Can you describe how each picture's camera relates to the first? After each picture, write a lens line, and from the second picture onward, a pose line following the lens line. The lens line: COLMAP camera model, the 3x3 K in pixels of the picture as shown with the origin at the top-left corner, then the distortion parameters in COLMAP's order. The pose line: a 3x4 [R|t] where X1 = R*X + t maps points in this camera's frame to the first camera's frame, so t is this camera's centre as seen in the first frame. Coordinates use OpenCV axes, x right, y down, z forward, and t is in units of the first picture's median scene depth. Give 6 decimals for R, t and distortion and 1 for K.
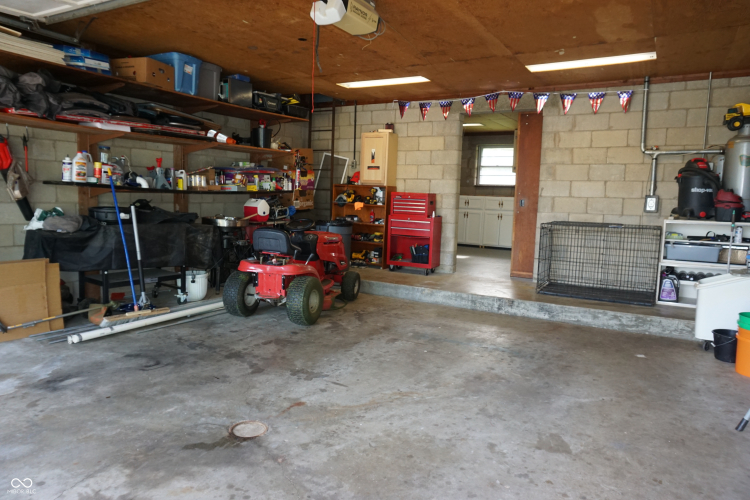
lens RADIAL K [[497.3, 0, 371.5], [0, 497.3, 245.1], [0, 0, 1]] dist [-0.052324, 0.027312]
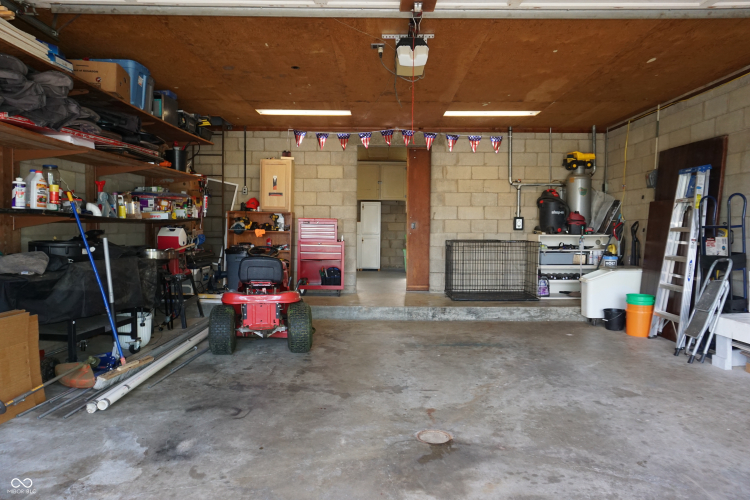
lens RADIAL K [[497.3, 0, 370.6], [0, 497.3, 249.4], [0, 0, 1]] dist [-0.052324, 0.027312]
pose [[0.866860, -0.046108, 0.496415, -0.511384], [0.068316, 0.997307, -0.026664, -0.008014], [-0.493849, 0.057027, 0.867676, 0.066063]]
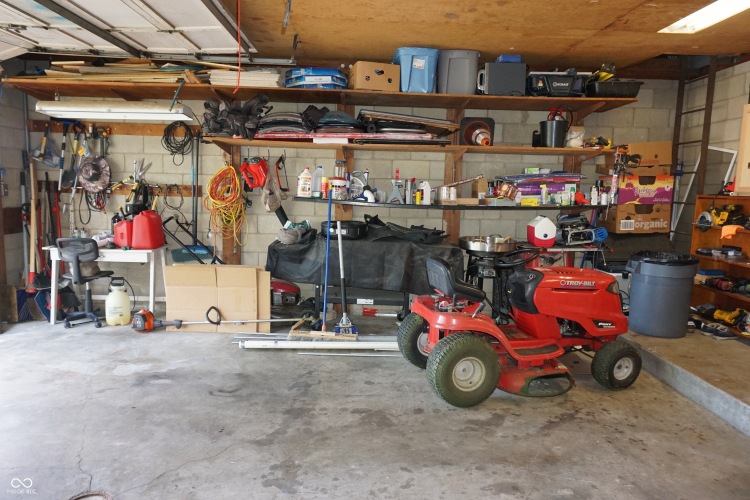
lens RADIAL K [[497.3, 0, 372.4], [0, 497.3, 243.0], [0, 0, 1]] dist [-0.052324, 0.027312]
pose [[0.533242, 0.064162, -0.843526, 0.365872], [-0.090393, 0.995733, 0.018596, -0.061179], [0.841120, 0.066332, 0.536766, 0.544808]]
